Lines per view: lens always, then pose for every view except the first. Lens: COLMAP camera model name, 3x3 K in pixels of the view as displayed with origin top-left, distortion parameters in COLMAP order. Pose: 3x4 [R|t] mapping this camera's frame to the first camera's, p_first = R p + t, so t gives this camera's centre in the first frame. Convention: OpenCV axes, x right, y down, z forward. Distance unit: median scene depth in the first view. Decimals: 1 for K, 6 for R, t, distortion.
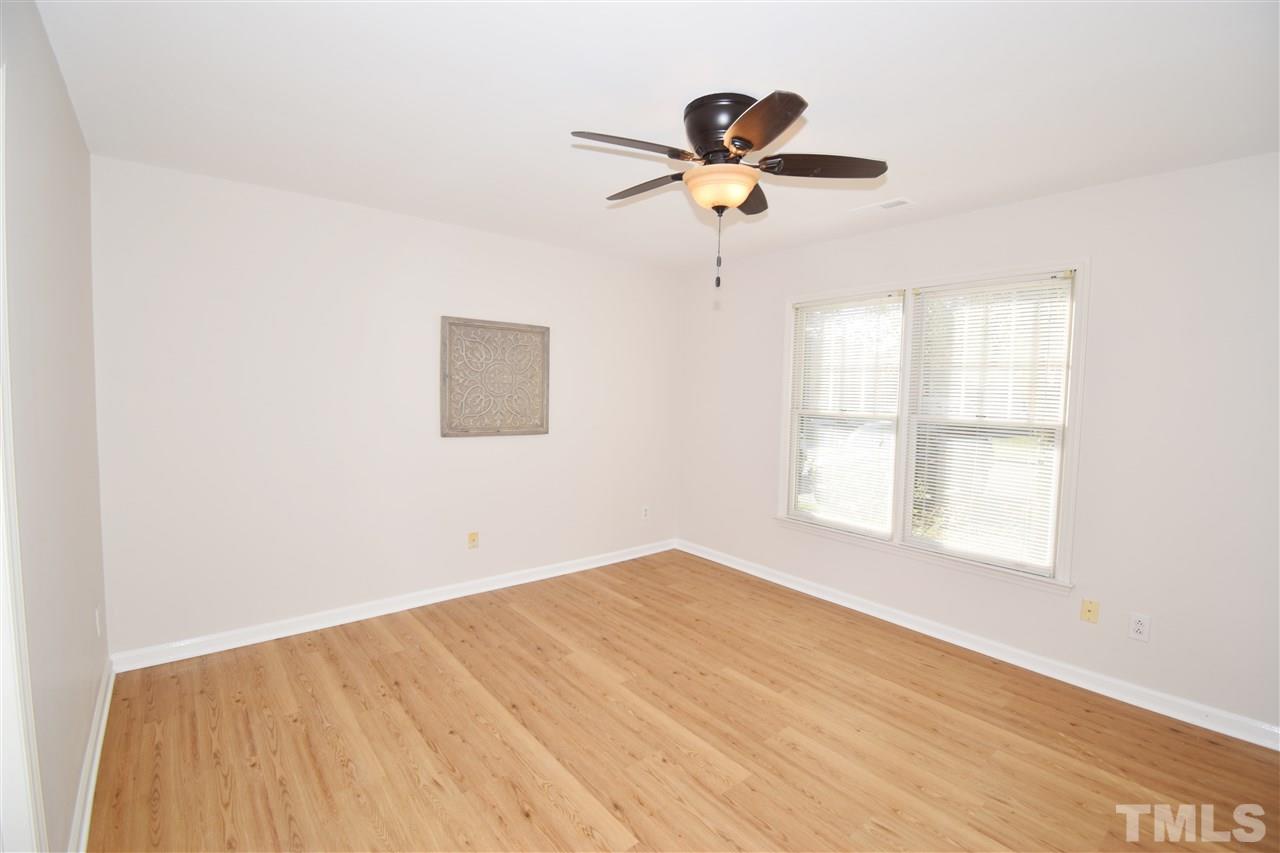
lens RADIAL K [[568.4, 0, 642.9], [0, 568.4, 423.0], [0, 0, 1]] dist [0.023622, -0.030360]
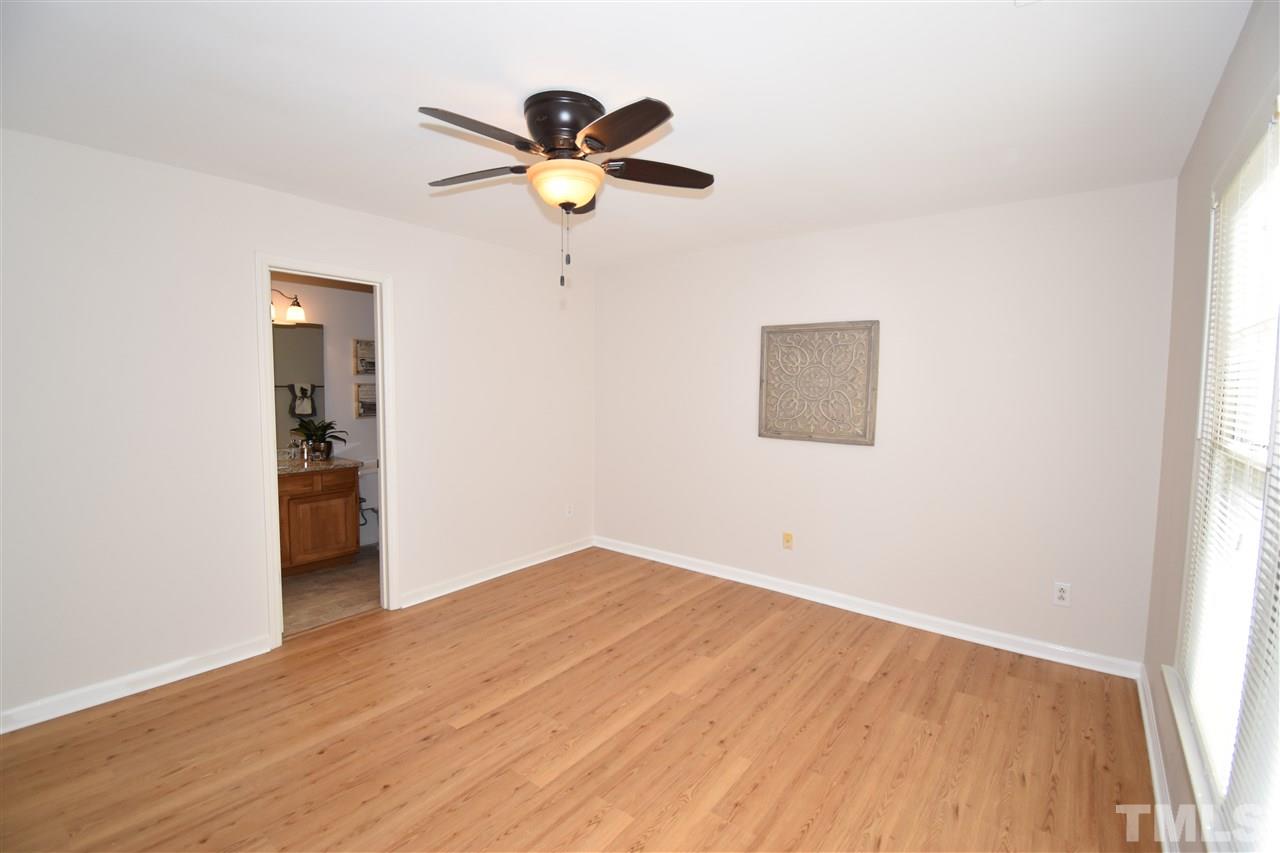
lens RADIAL K [[568.4, 0, 642.9], [0, 568.4, 423.0], [0, 0, 1]] dist [0.023622, -0.030360]
pose [[0.208046, 0.049290, -0.976876, 0.683695], [-0.067208, 0.997089, 0.035996, -0.026392], [0.975807, 0.058165, 0.210753, 0.559195]]
